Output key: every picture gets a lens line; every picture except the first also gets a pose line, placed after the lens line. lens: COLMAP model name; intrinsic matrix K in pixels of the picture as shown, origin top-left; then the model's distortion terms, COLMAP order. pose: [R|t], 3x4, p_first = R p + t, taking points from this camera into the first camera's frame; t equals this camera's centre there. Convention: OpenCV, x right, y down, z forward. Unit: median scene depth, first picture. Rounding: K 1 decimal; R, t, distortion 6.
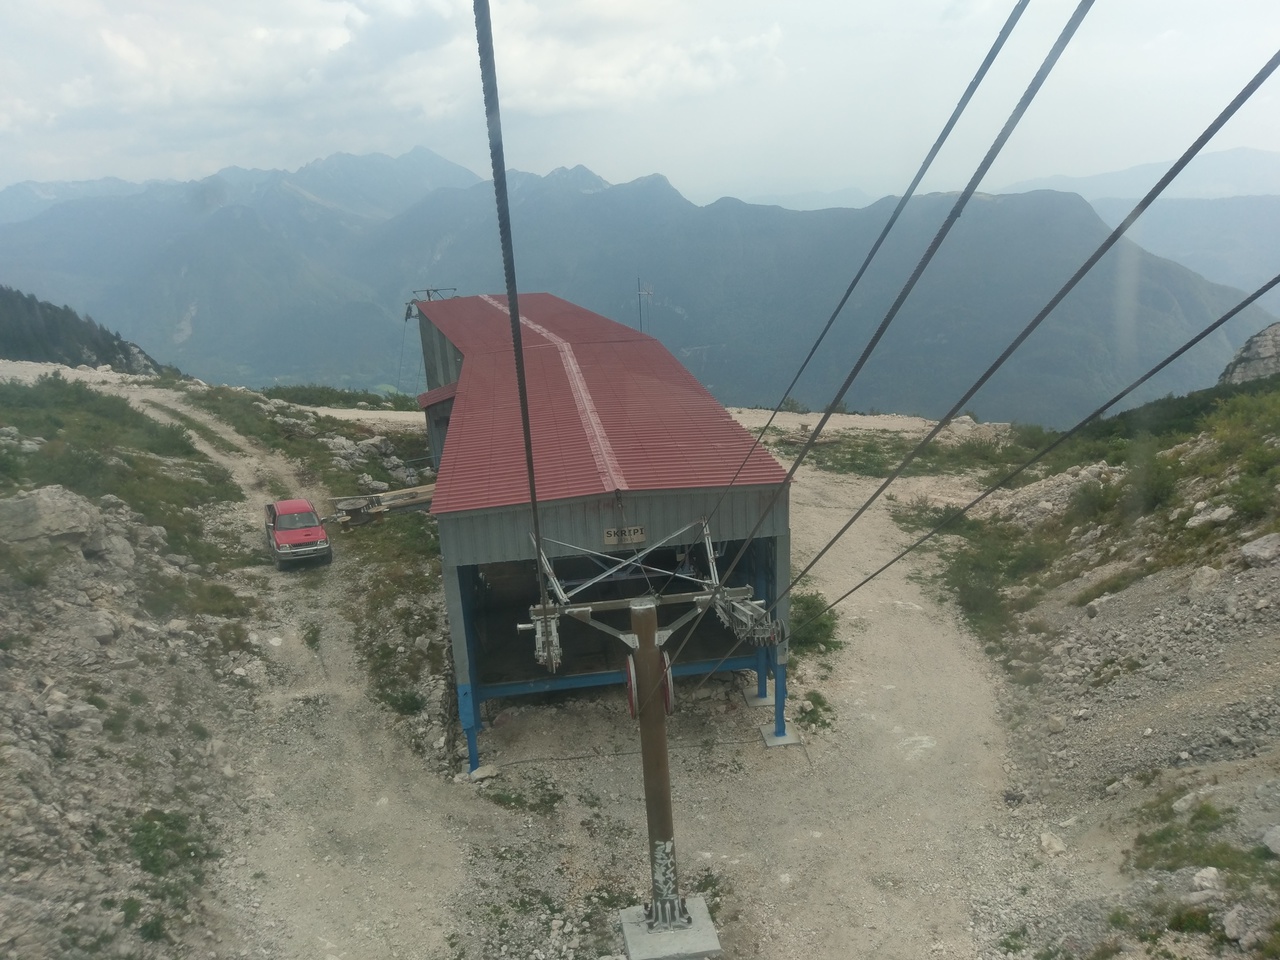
lens RADIAL K [[1123.4, 0, 667.6], [0, 1123.4, 475.6], [0, 0, 1]] dist [0.164162, -0.351715]
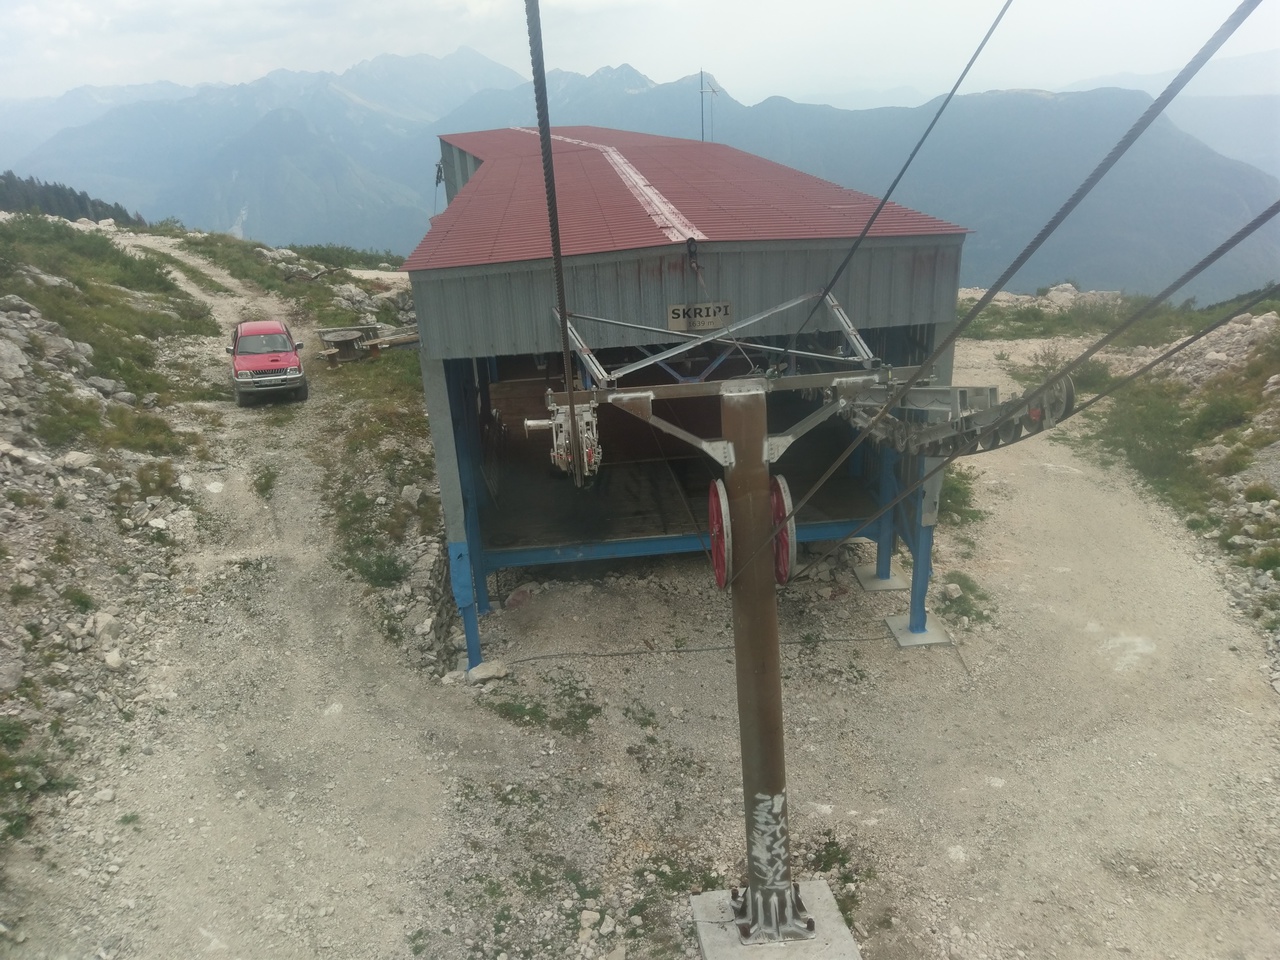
lens RADIAL K [[967.7, 0, 640.8], [0, 967.7, 453.6], [0, 0, 1]] dist [0.097507, -0.133029]
pose [[0.998492, 0.015378, -0.052697, -0.038116], [-0.013829, 0.999466, 0.029620, 0.106970], [0.053124, -0.028846, 0.998171, 0.405476]]
